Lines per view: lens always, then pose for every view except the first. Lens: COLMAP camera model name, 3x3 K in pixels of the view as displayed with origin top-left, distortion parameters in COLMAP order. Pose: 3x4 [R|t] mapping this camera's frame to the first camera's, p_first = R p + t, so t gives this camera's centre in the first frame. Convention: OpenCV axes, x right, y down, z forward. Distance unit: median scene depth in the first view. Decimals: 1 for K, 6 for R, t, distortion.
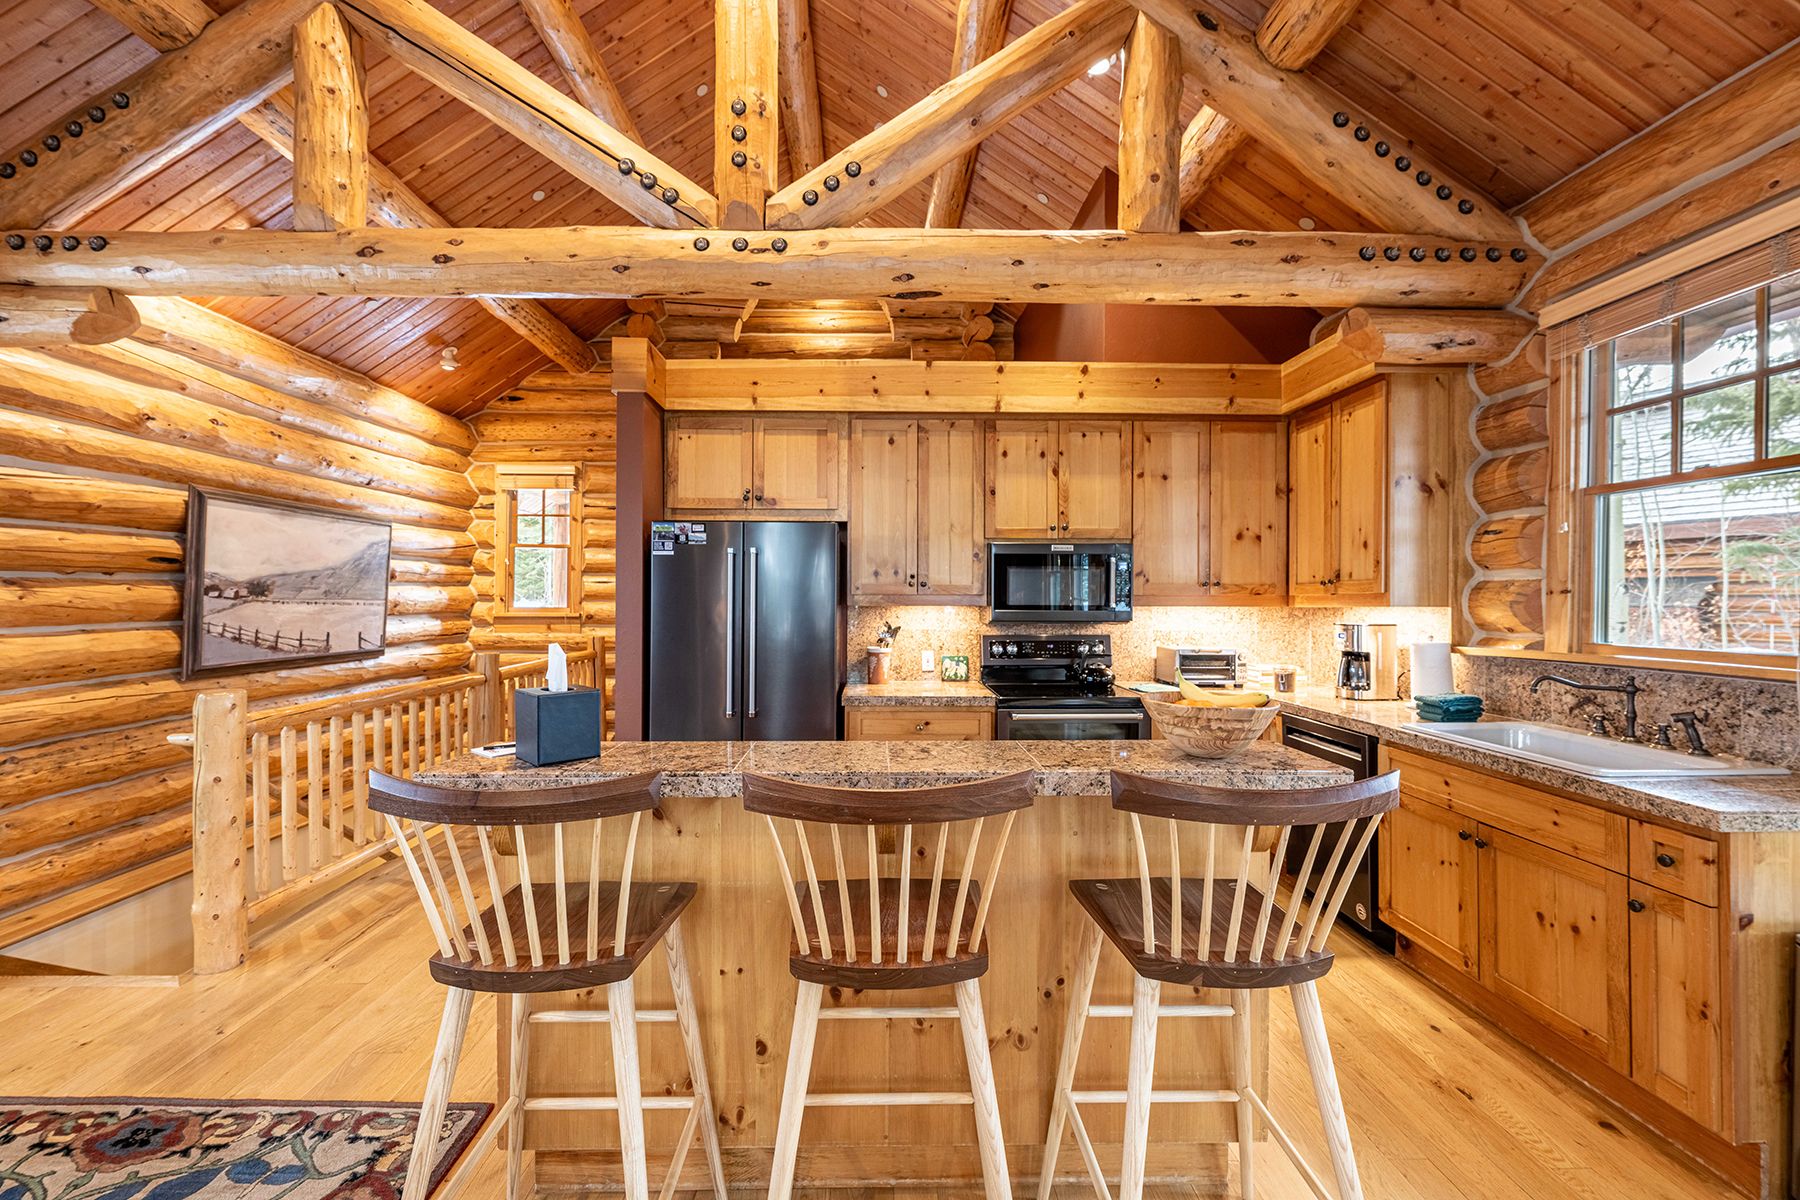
lens RADIAL K [[772.5, 0, 893.8], [0, 772.5, 596.9], [0, 0, 1]] dist [0.001762, 0.000134]
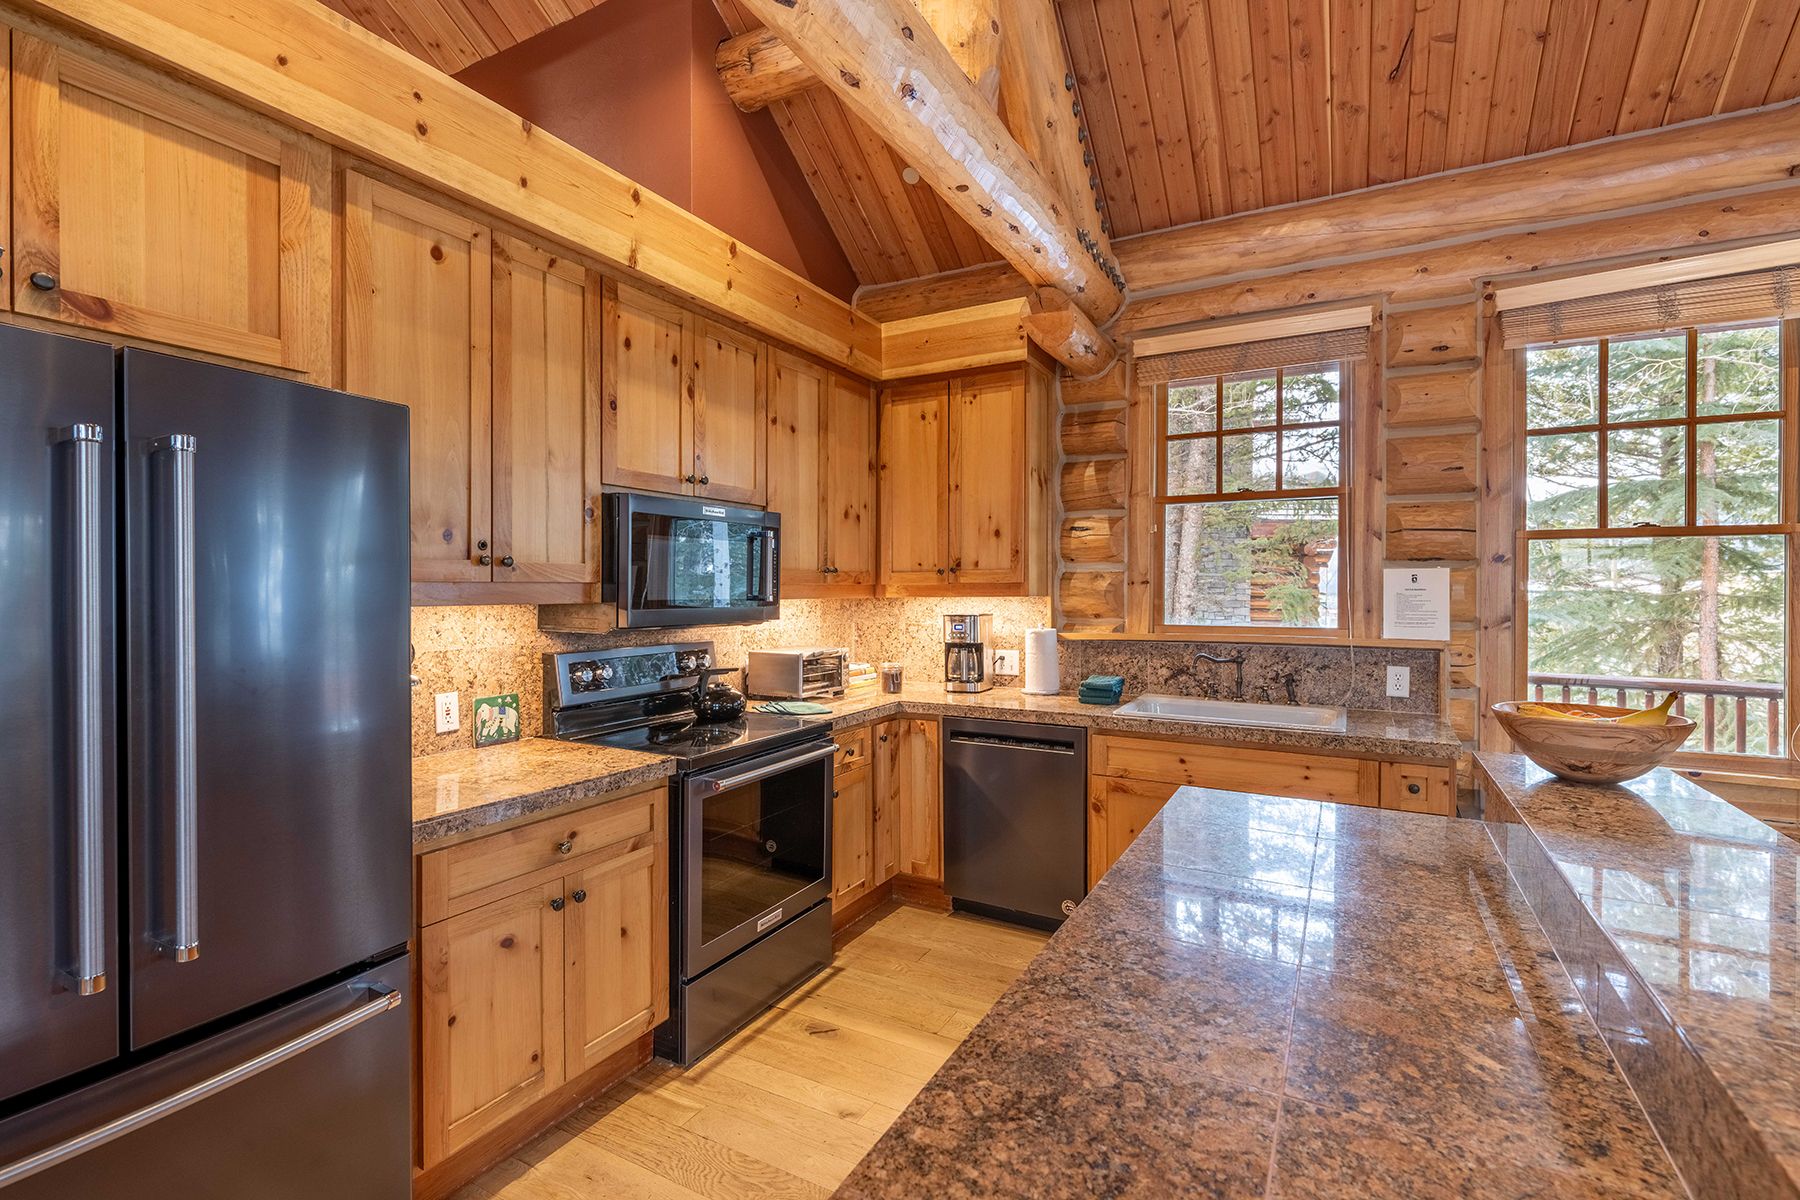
lens RADIAL K [[812.7, 0, 903.7], [0, 812.7, 596.5], [0, 0, 1]] dist [-0.000756, -0.000350]
pose [[0.491406, -0.011119, 0.870859, -0.359953], [-0.001596, 0.999905, 0.013668, -0.001467], [-0.870929, -0.008106, 0.491342, 0.625270]]
